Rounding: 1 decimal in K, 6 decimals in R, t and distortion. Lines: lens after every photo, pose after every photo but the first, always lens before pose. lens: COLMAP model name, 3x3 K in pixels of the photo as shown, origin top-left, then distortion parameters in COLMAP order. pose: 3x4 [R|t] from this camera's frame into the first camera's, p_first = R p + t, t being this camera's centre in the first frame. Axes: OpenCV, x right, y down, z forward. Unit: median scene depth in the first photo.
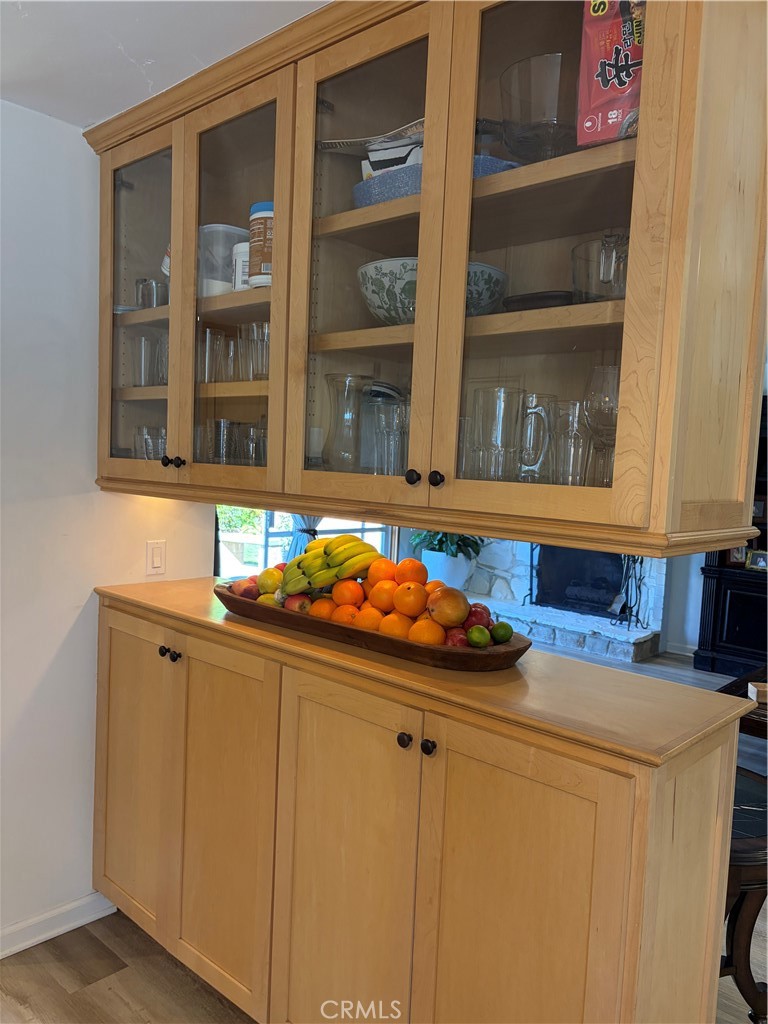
lens RADIAL K [[774.9, 0, 384.0], [0, 774.9, 512.0], [0, 0, 1]] dist [-0.000928, 0.003657]
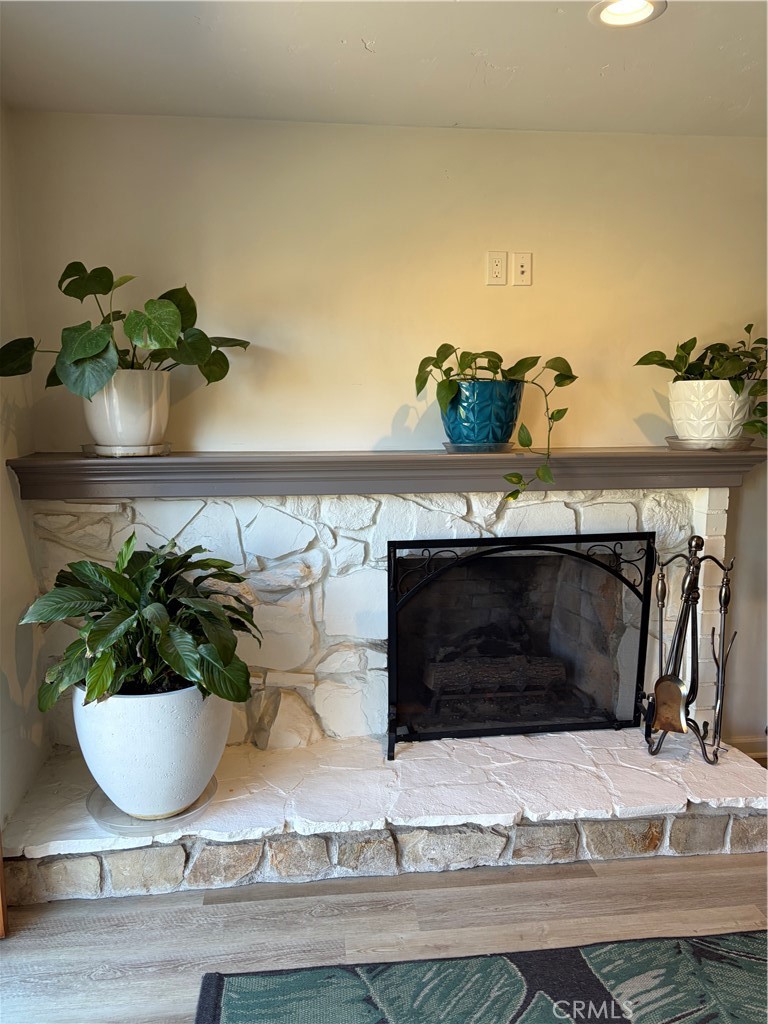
lens RADIAL K [[774.9, 0, 384.0], [0, 774.9, 512.0], [0, 0, 1]] dist [-0.000928, 0.003657]
pose [[0.655620, -0.163384, 0.737203, -0.089284], [0.082499, 0.985965, 0.145147, -0.057356], [-0.750571, -0.034342, 0.659897, 0.813015]]
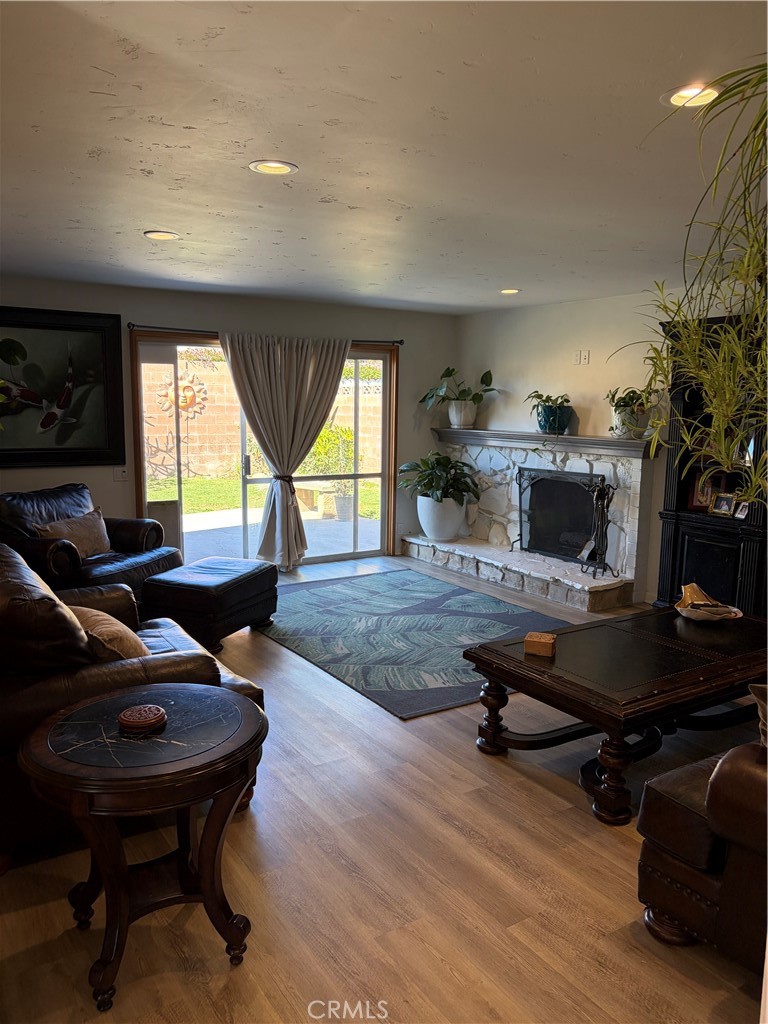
lens RADIAL K [[774.9, 0, 384.0], [0, 774.9, 512.0], [0, 0, 1]] dist [-0.000928, 0.003657]
pose [[0.966603, -0.001832, -0.256272, 0.295411], [0.019237, 0.997672, 0.065427, 0.004659], [0.255556, -0.068172, 0.964388, 0.023683]]
